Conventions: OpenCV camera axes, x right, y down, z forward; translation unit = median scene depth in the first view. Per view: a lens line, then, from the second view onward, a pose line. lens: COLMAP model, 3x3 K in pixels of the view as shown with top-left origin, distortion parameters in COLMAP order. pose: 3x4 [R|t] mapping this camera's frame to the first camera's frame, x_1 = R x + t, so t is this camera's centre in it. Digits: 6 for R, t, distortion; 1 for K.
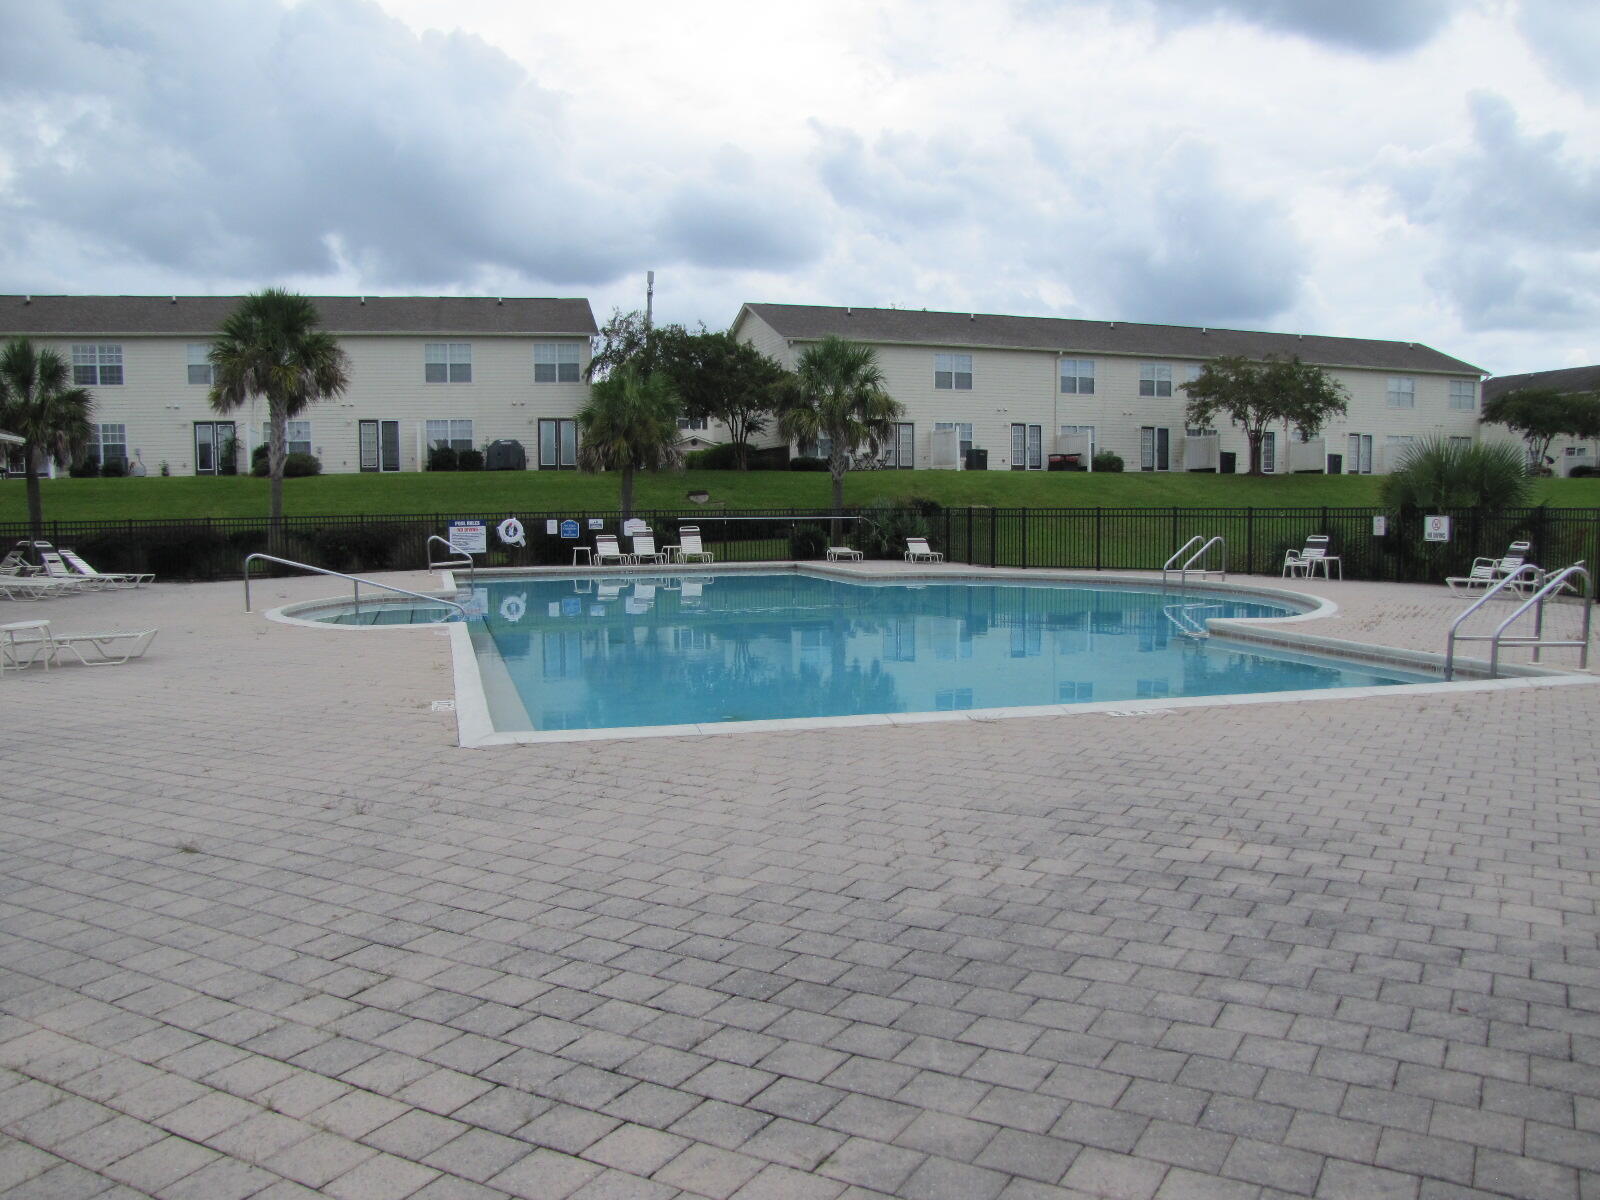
lens RADIAL K [[1351.2, 0, 798.6], [0, 1351.2, 653.4], [0, 0, 1]] dist [-0.178164, 0.124636]
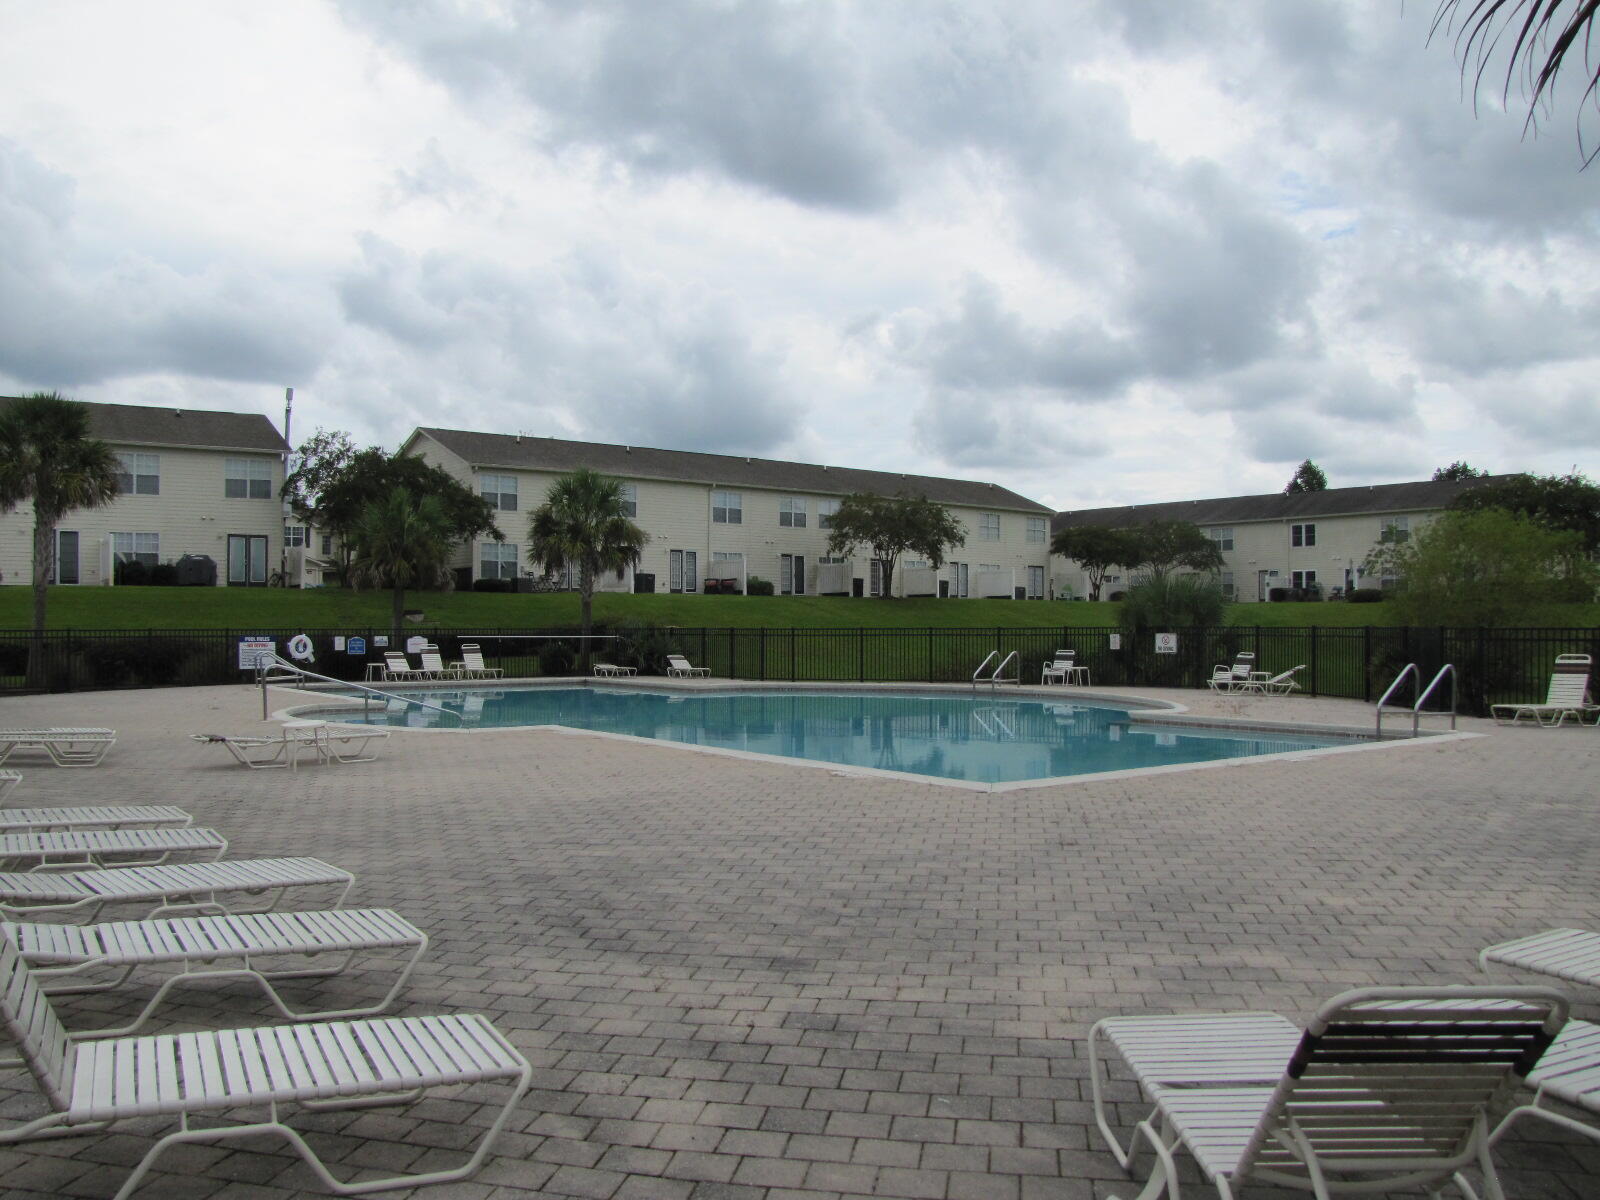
lens RADIAL K [[1351.2, 0, 798.6], [0, 1351.2, 653.4], [0, 0, 1]] dist [-0.178164, 0.124636]
pose [[0.934419, 0.000922, 0.356173, -0.195150], [0.031056, 0.995977, -0.084054, 0.007588], [-0.354818, 0.089603, 0.930632, -0.052390]]
